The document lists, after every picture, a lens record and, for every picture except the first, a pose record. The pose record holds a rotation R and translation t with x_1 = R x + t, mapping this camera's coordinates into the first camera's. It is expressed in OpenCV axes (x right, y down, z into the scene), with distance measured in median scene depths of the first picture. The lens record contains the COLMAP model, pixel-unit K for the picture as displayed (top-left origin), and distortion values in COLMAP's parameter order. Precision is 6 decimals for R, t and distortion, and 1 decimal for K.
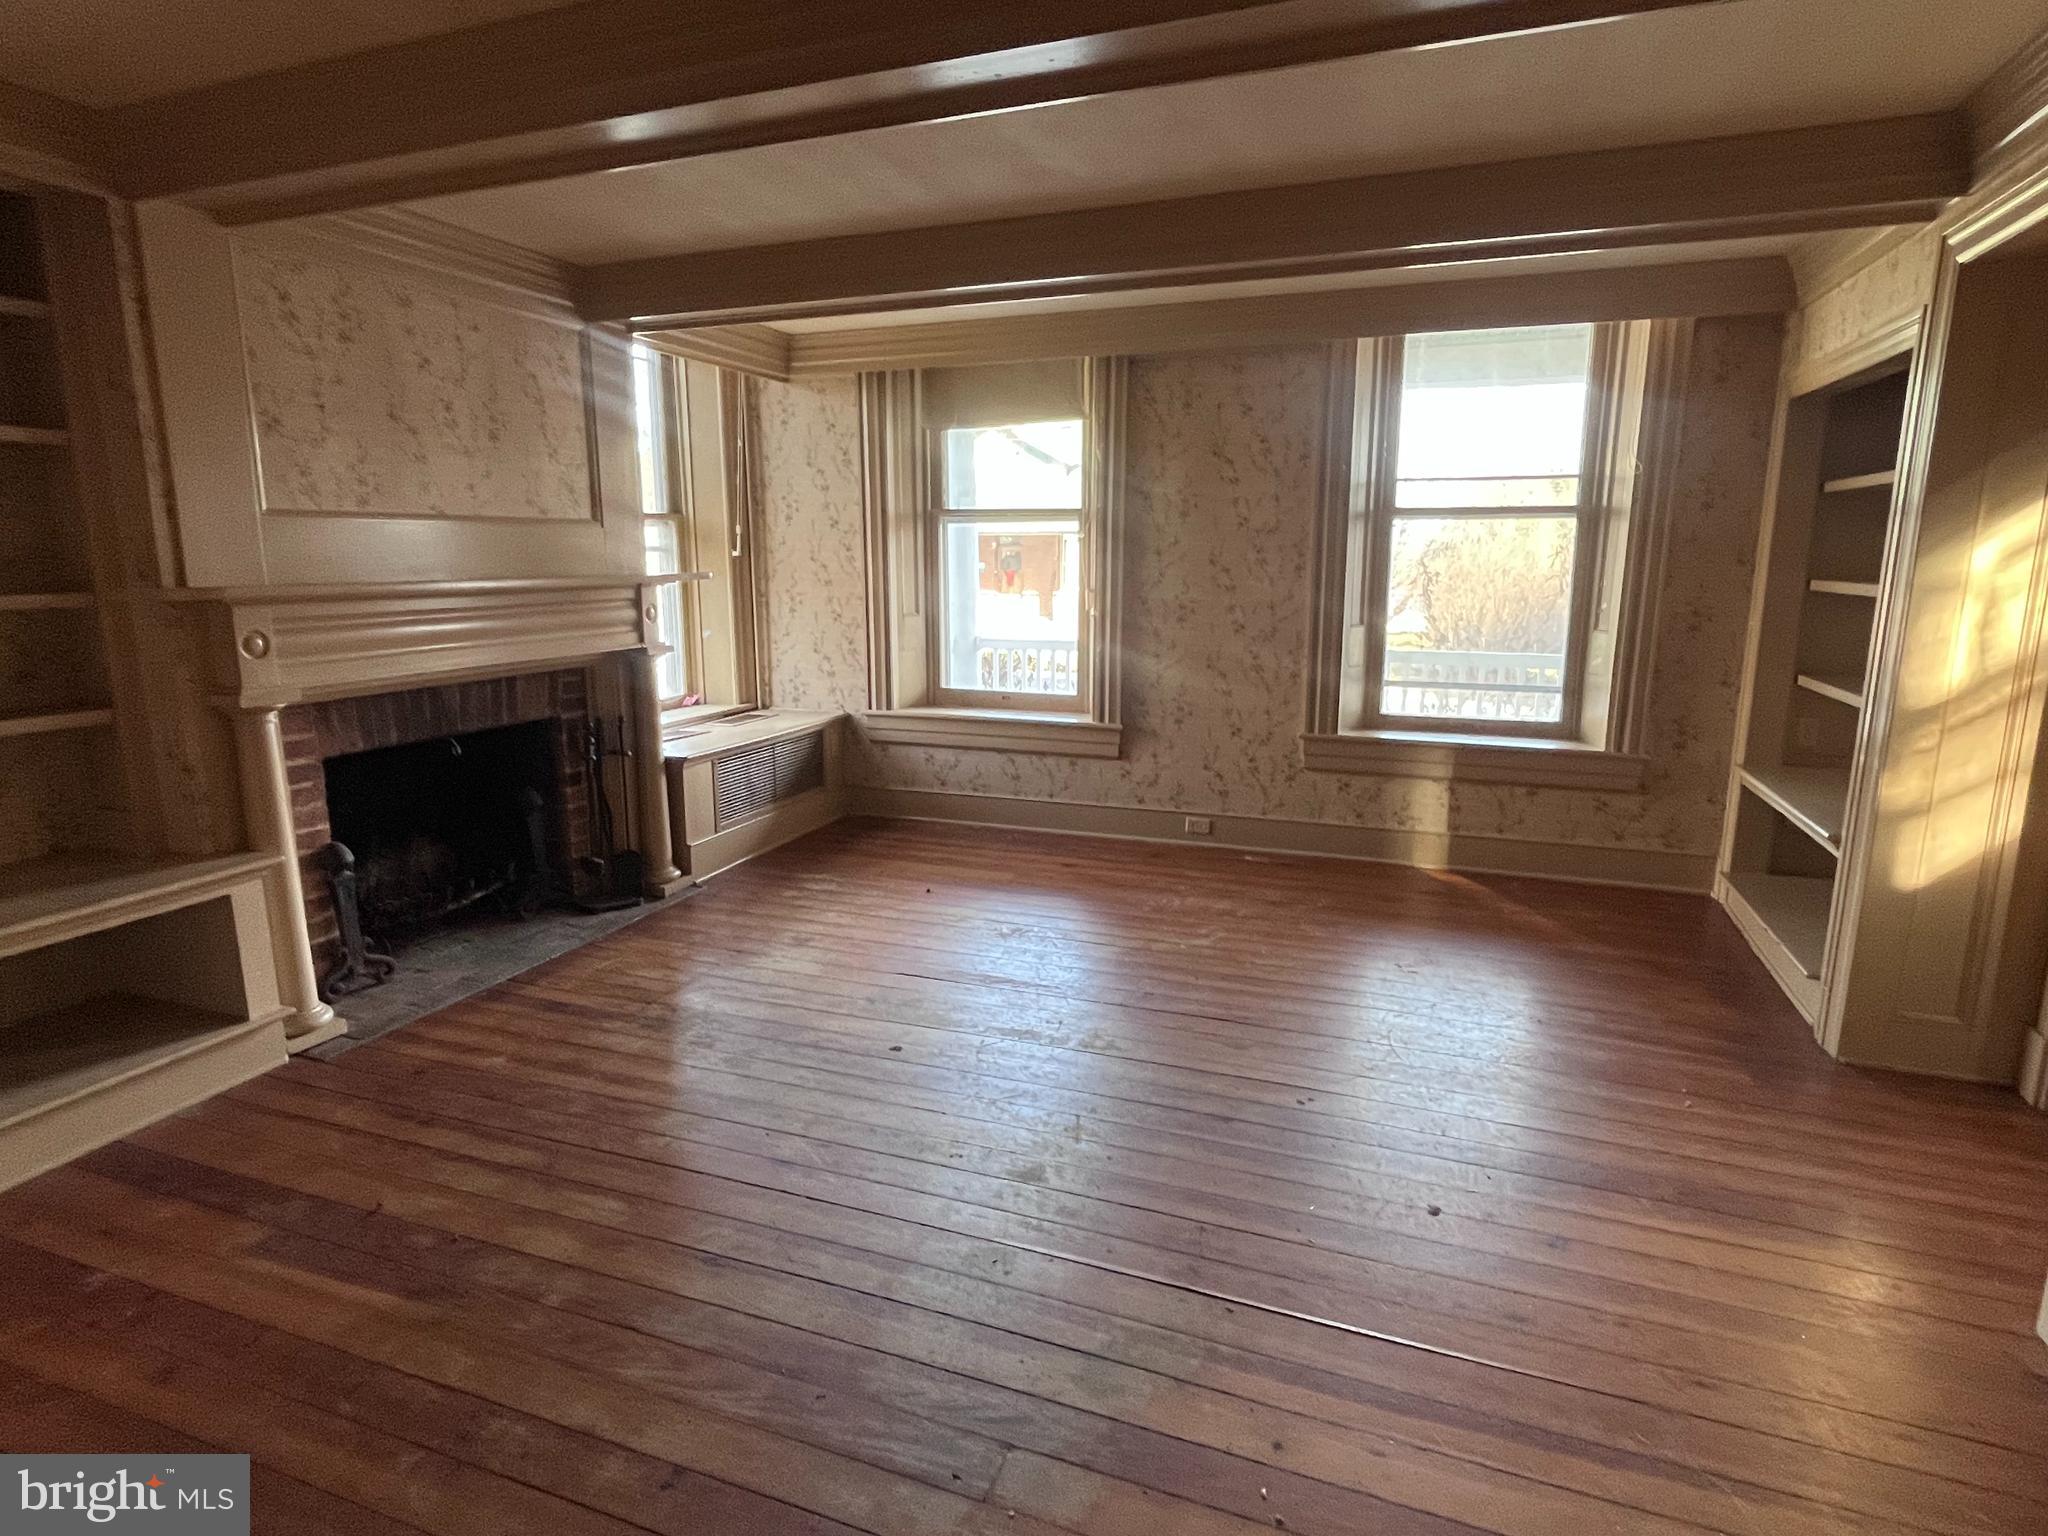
lens RADIAL K [[1099.7, 0, 1023.8], [0, 1099.7, 767.2], [0, 0, 1]] dist [0.007033, -0.000208]
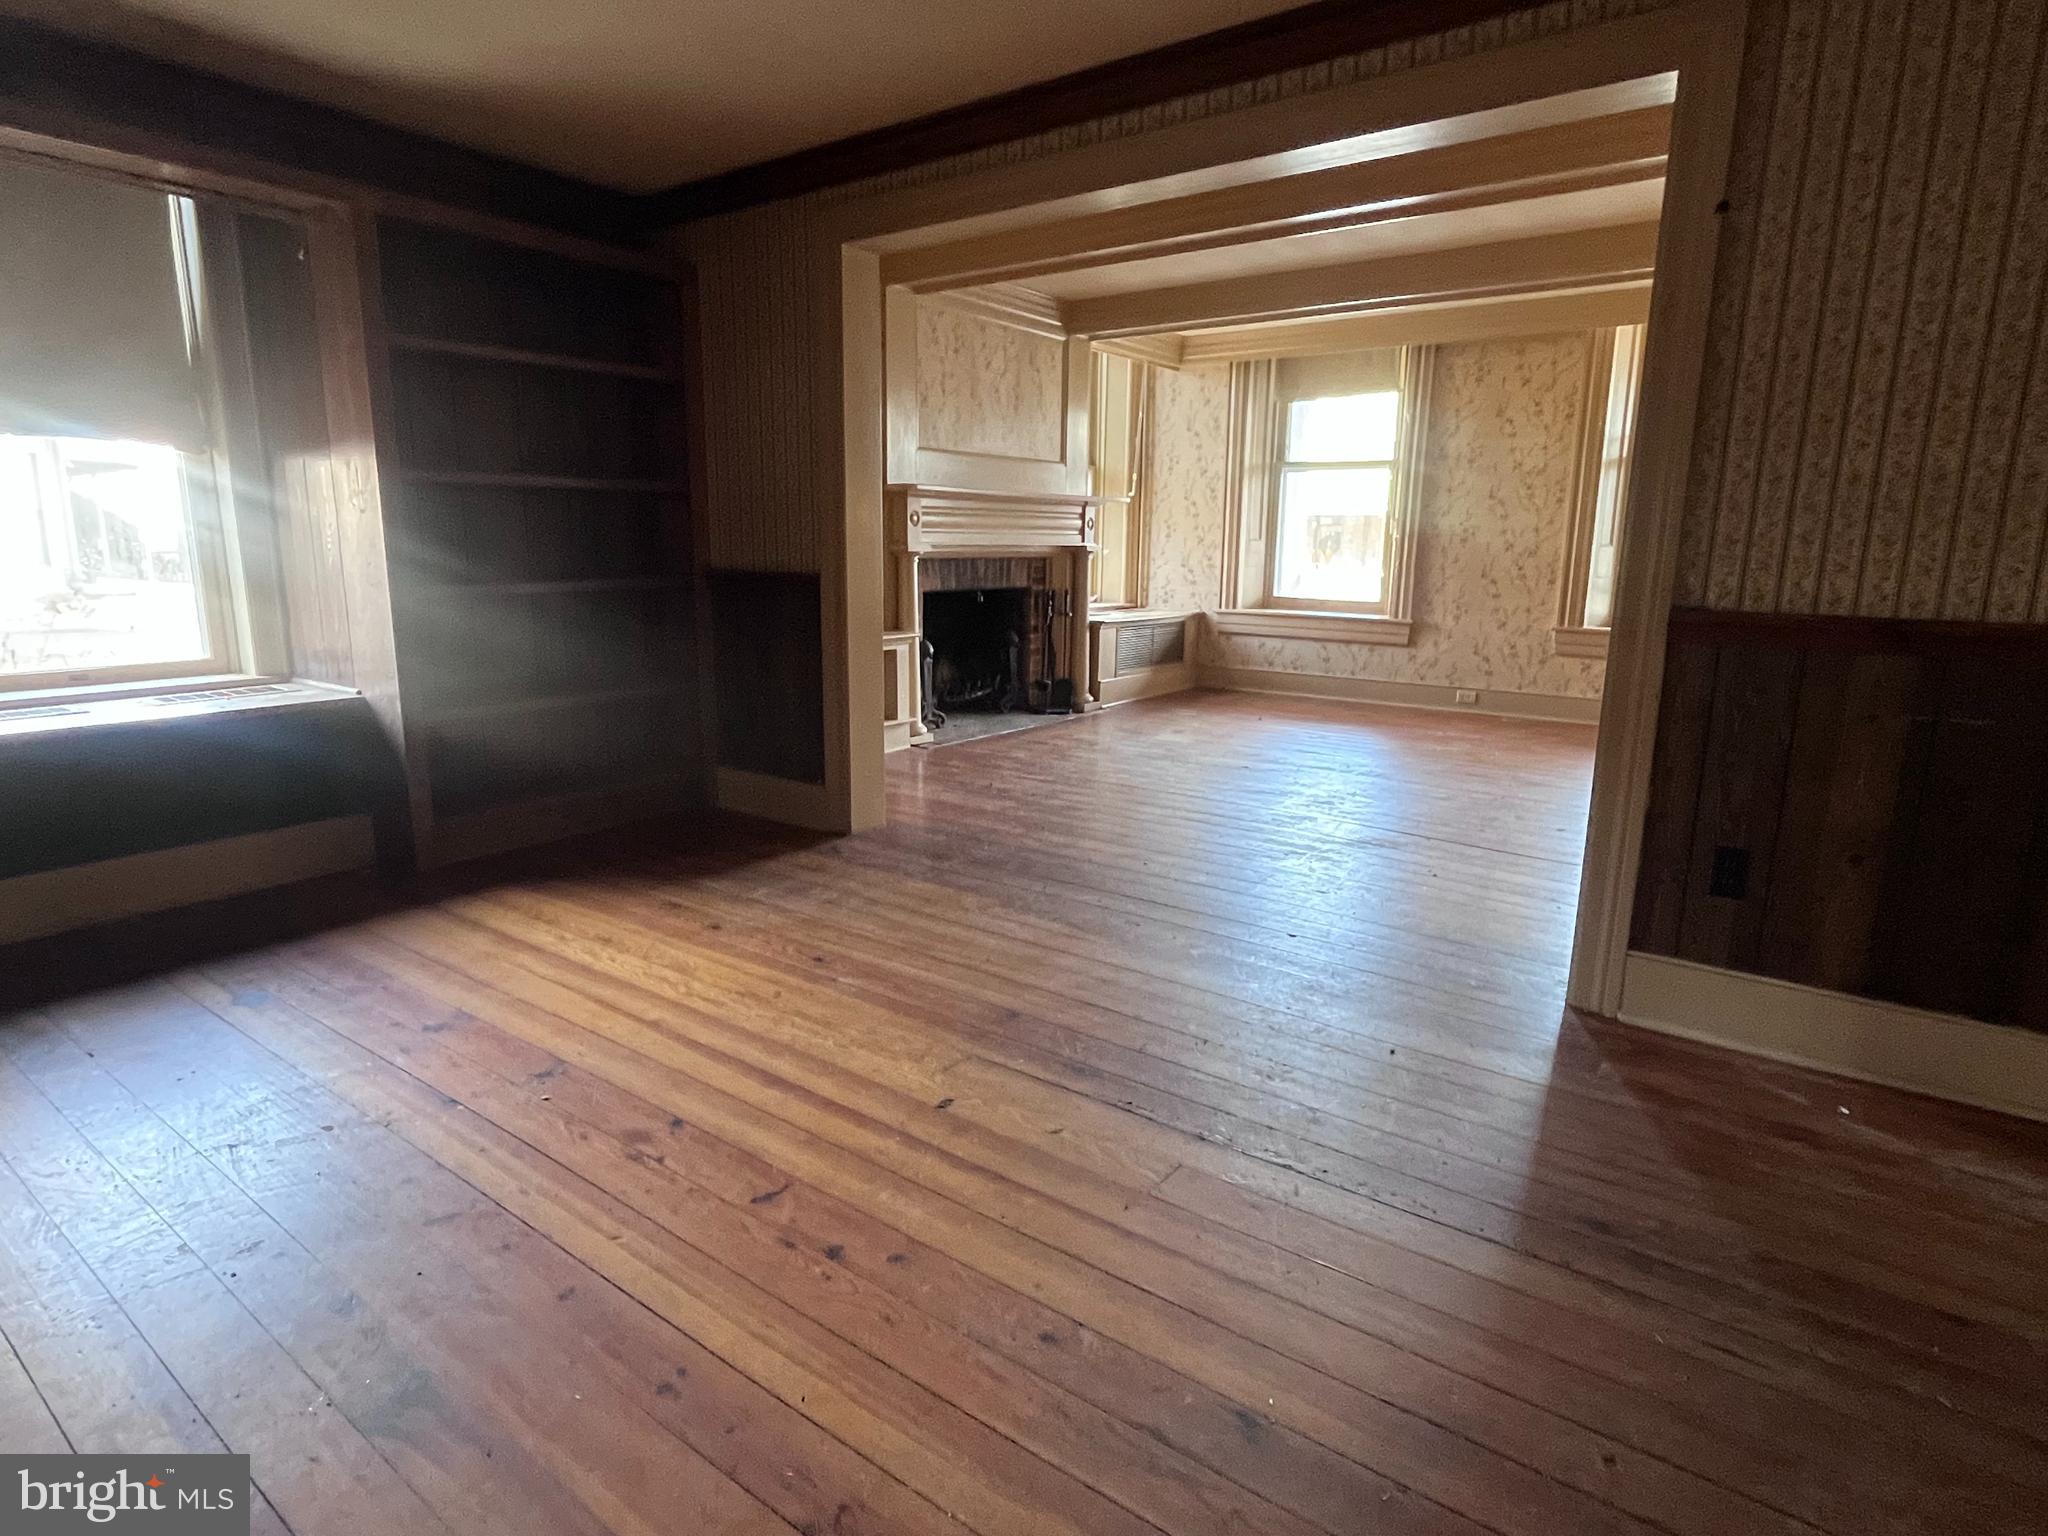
lens RADIAL K [[1099.7, 0, 1023.4], [0, 1099.7, 765.3], [0, 0, 1]] dist [0.007033, -0.000208]
pose [[0.961711, 0.070253, -0.264908, 0.001458], [-0.068144, 0.997528, 0.017156, 0.154597], [0.265459, 0.001552, 0.964121, -0.440898]]
